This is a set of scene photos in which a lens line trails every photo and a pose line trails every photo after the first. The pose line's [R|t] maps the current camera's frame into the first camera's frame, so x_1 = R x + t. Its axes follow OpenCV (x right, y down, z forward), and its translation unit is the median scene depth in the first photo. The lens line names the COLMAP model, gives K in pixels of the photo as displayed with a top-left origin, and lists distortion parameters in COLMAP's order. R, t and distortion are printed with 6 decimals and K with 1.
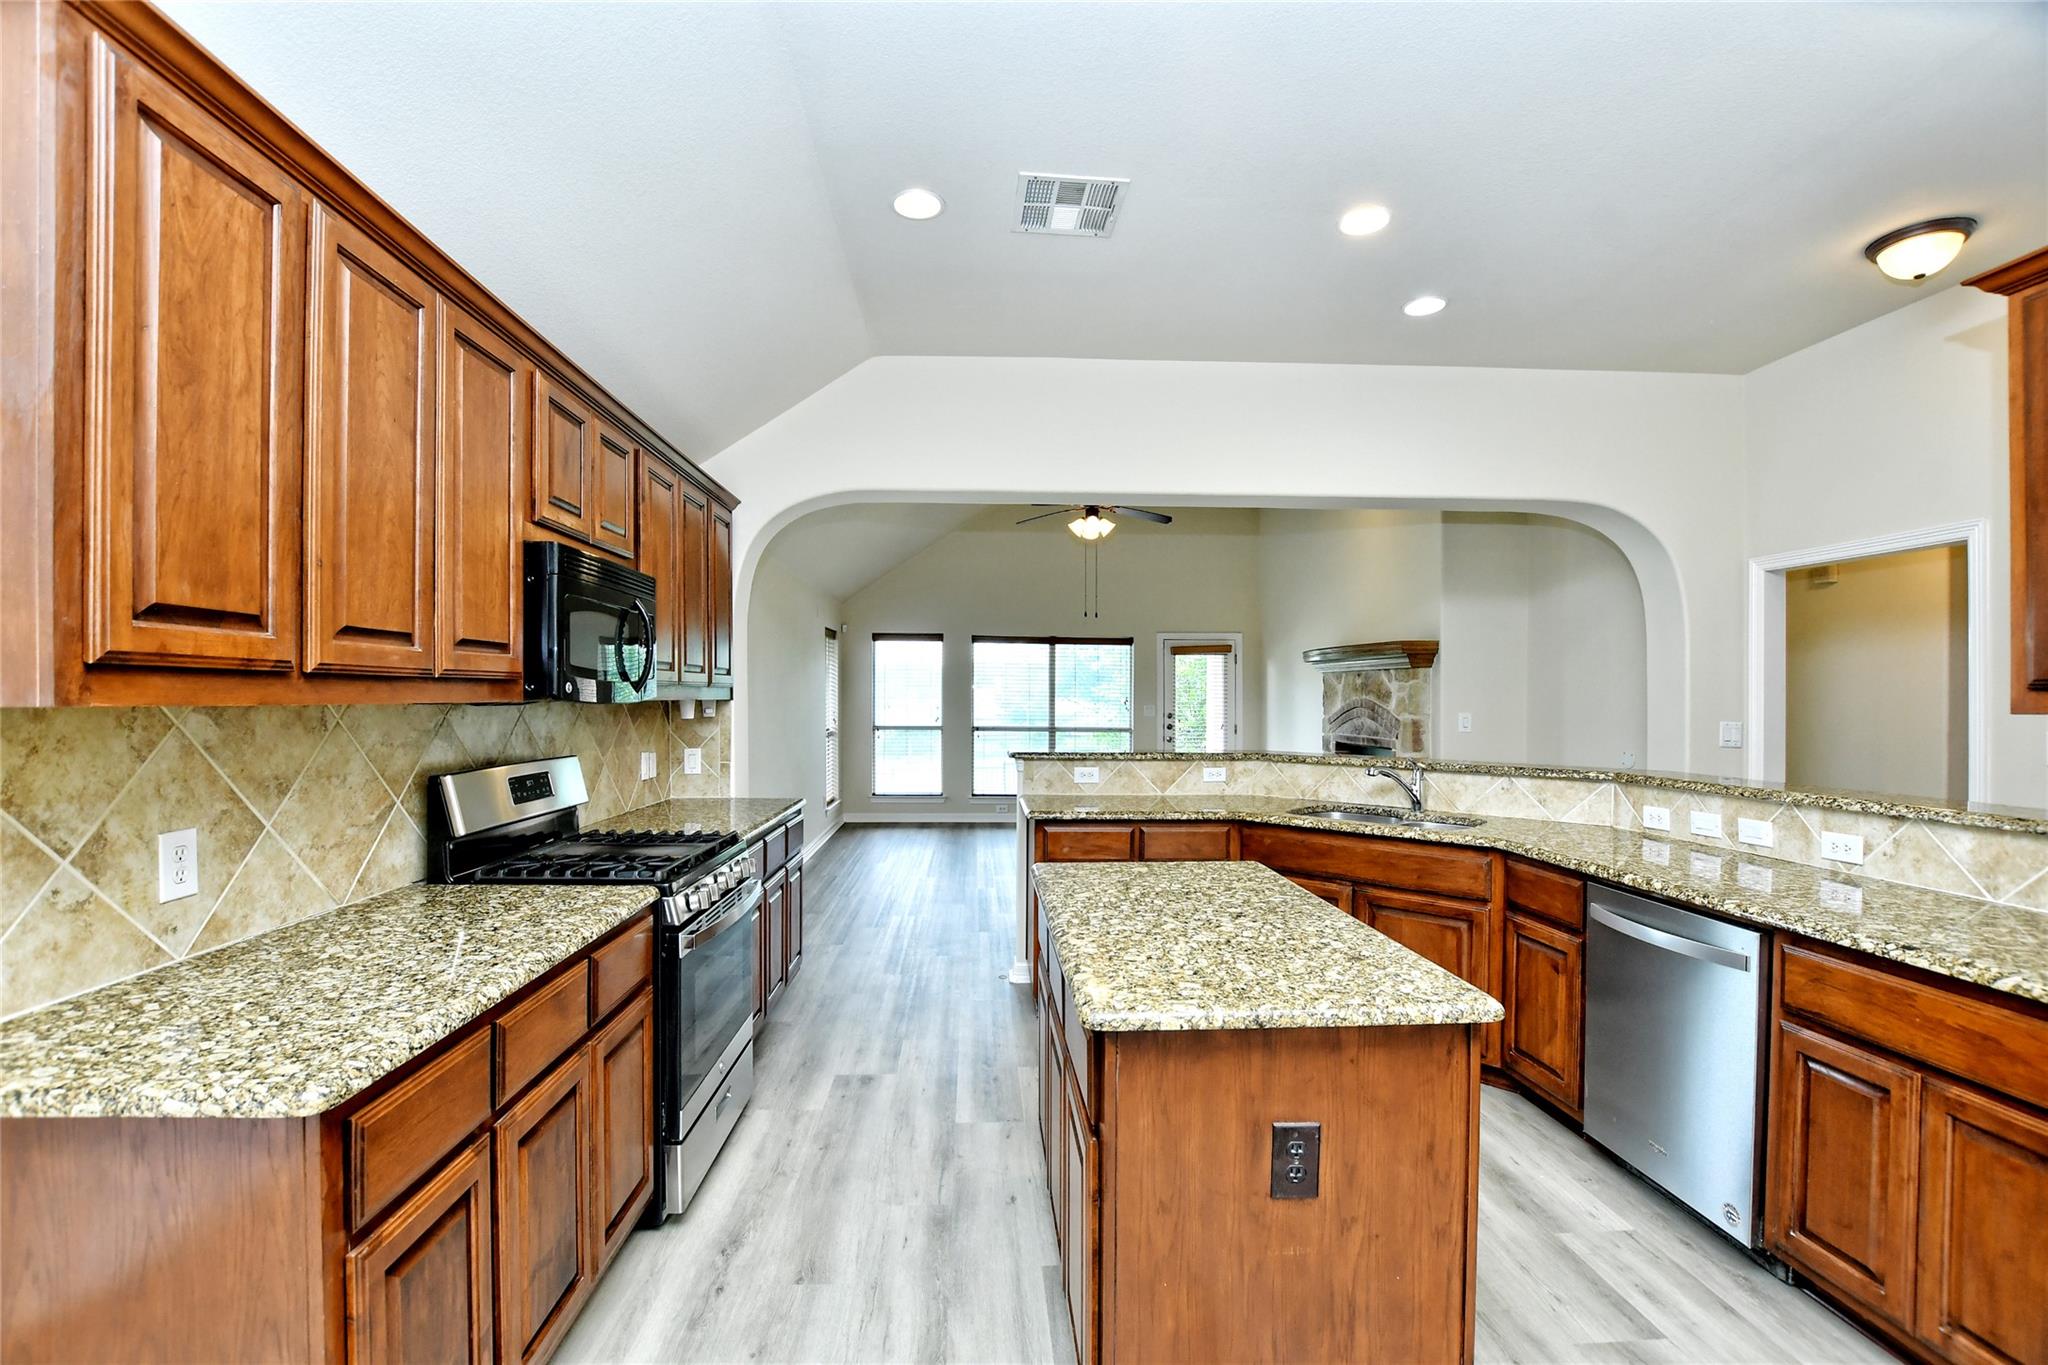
lens RADIAL K [[904.5, 0, 1009.0], [0, 904.5, 697.9], [0, 0, 1]] dist [-0.034504, 0.005646]
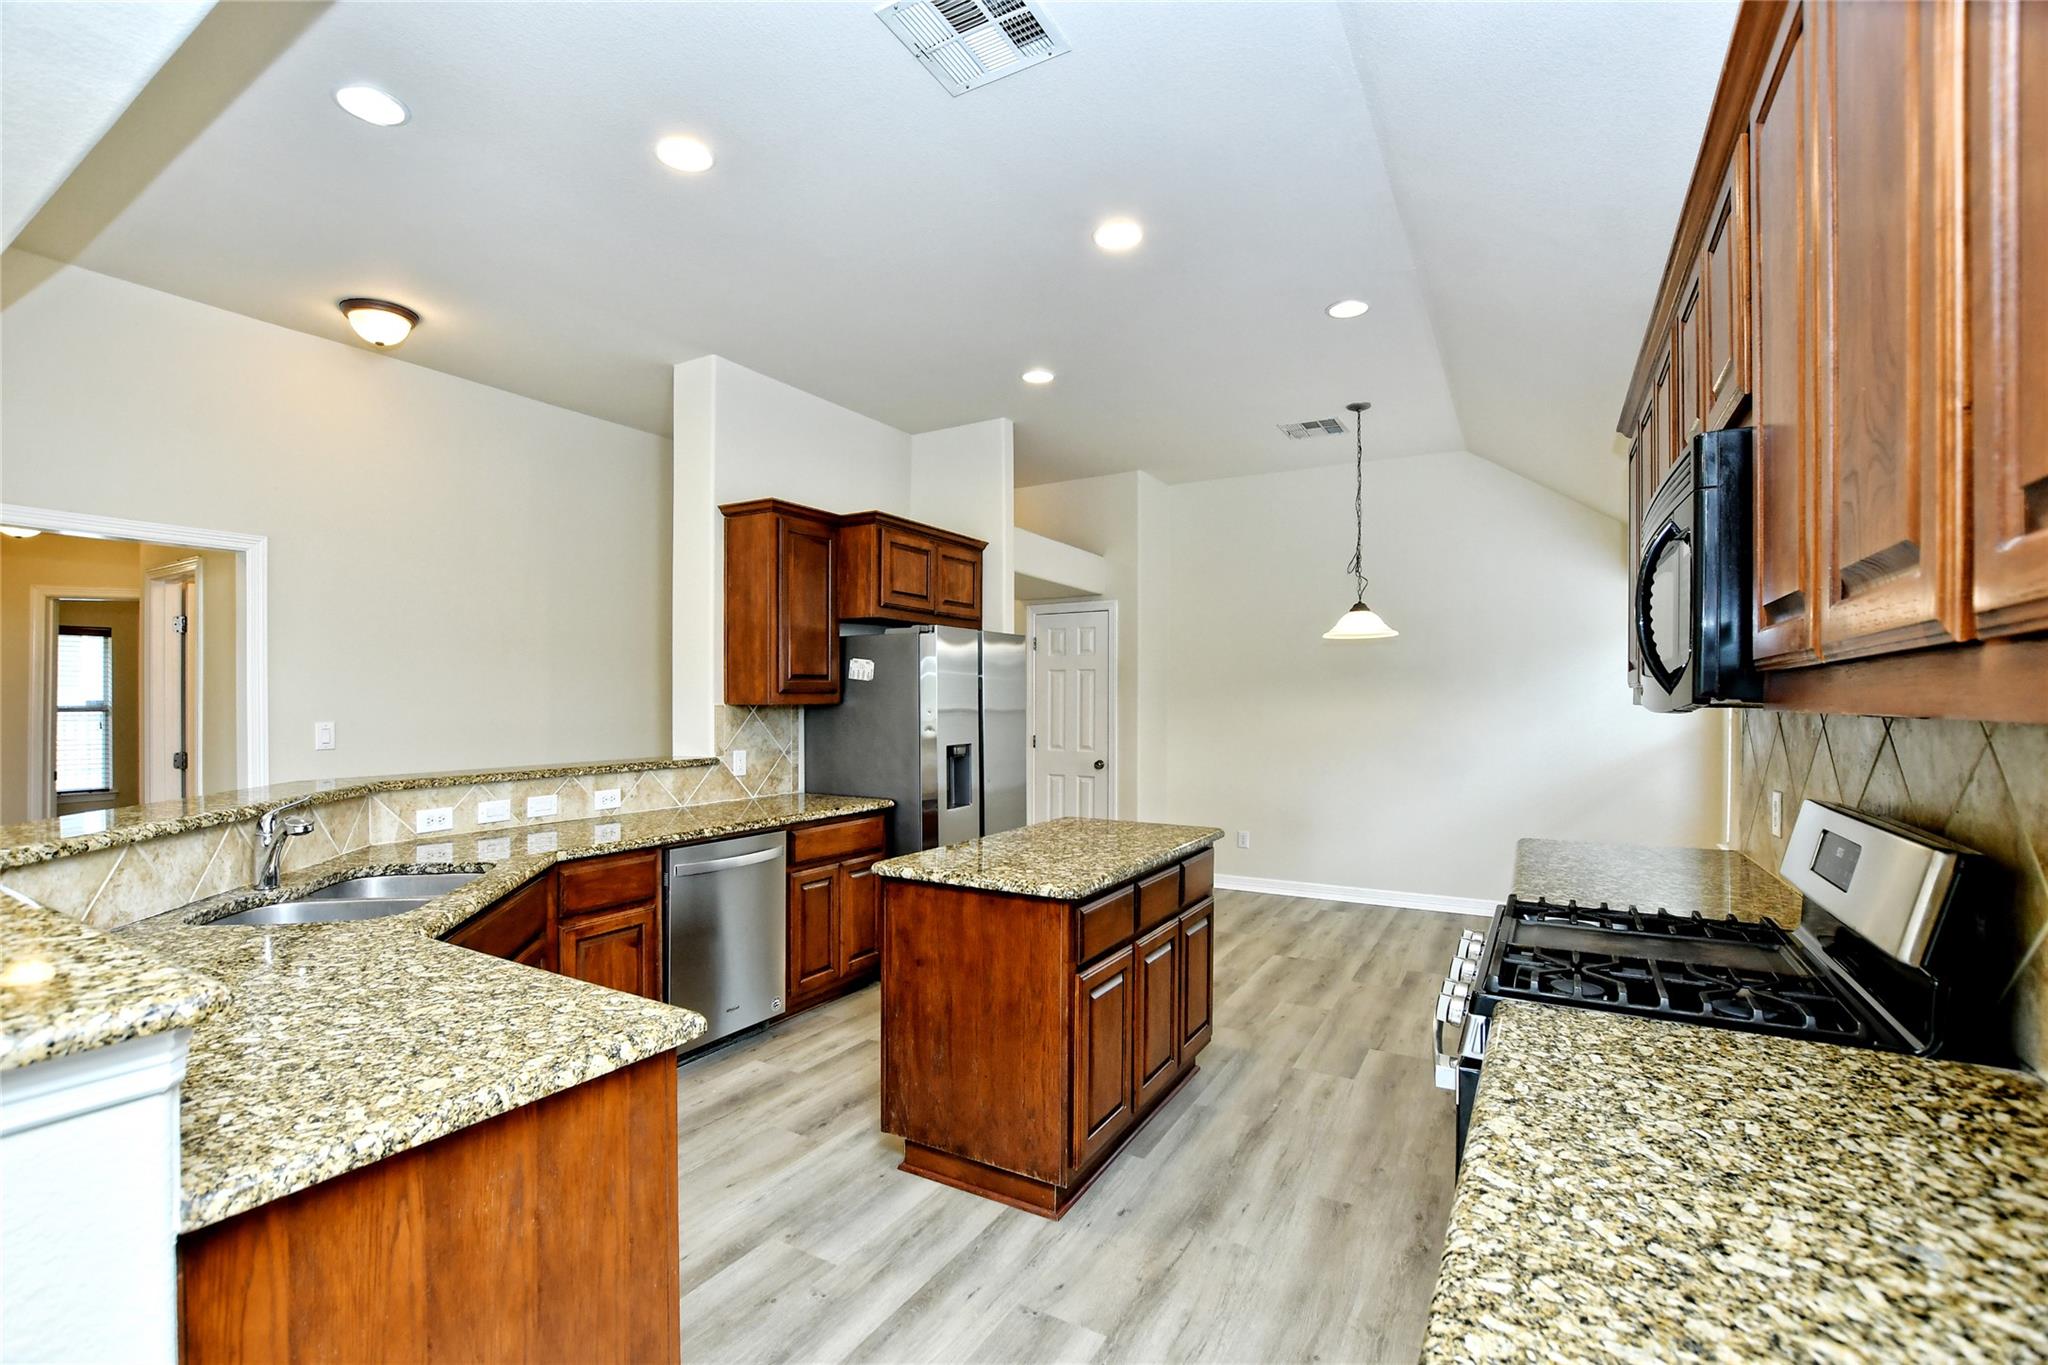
lens RADIAL K [[904.5, 0, 1009.0], [0, 904.5, 697.9], [0, 0, 1]] dist [-0.034504, 0.005646]
pose [[-0.838552, -0.004122, 0.544806, -0.654065], [-0.002281, 0.999989, 0.004055, -0.007654], [-0.544817, 0.002157, -0.838552, 2.925445]]
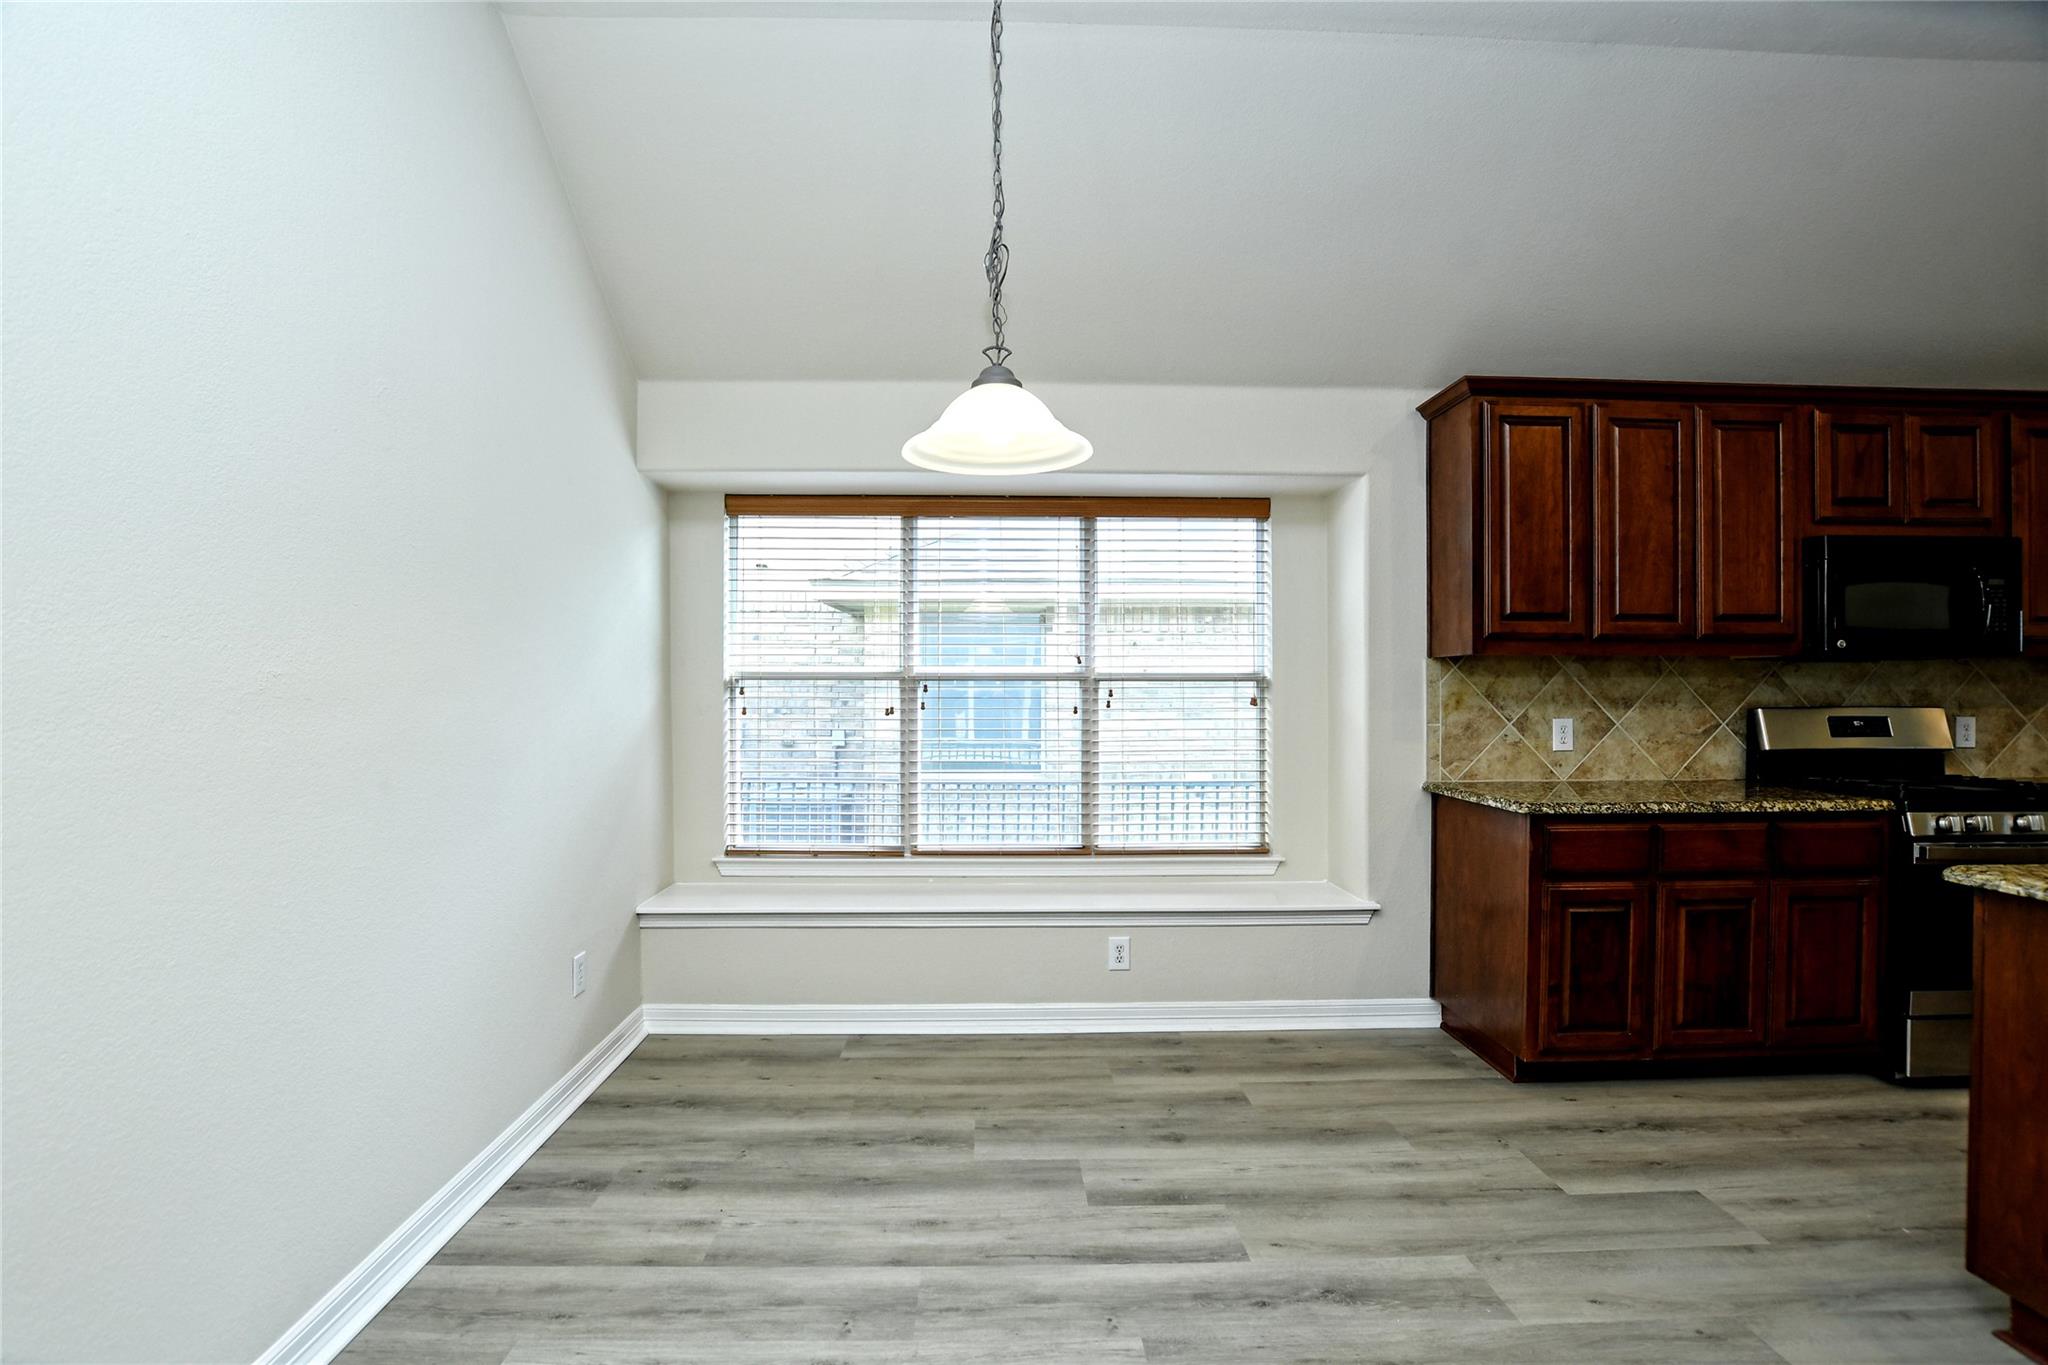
lens RADIAL K [[904.5, 0, 1009.0], [0, 904.5, 697.9], [0, 0, 1]] dist [-0.034504, 0.005646]
pose [[-0.019494, 0.006767, -0.999787, 1.196995], [-0.001244, 0.999976, 0.006793, 0.088630], [0.999809, 0.001376, -0.019485, -0.273941]]
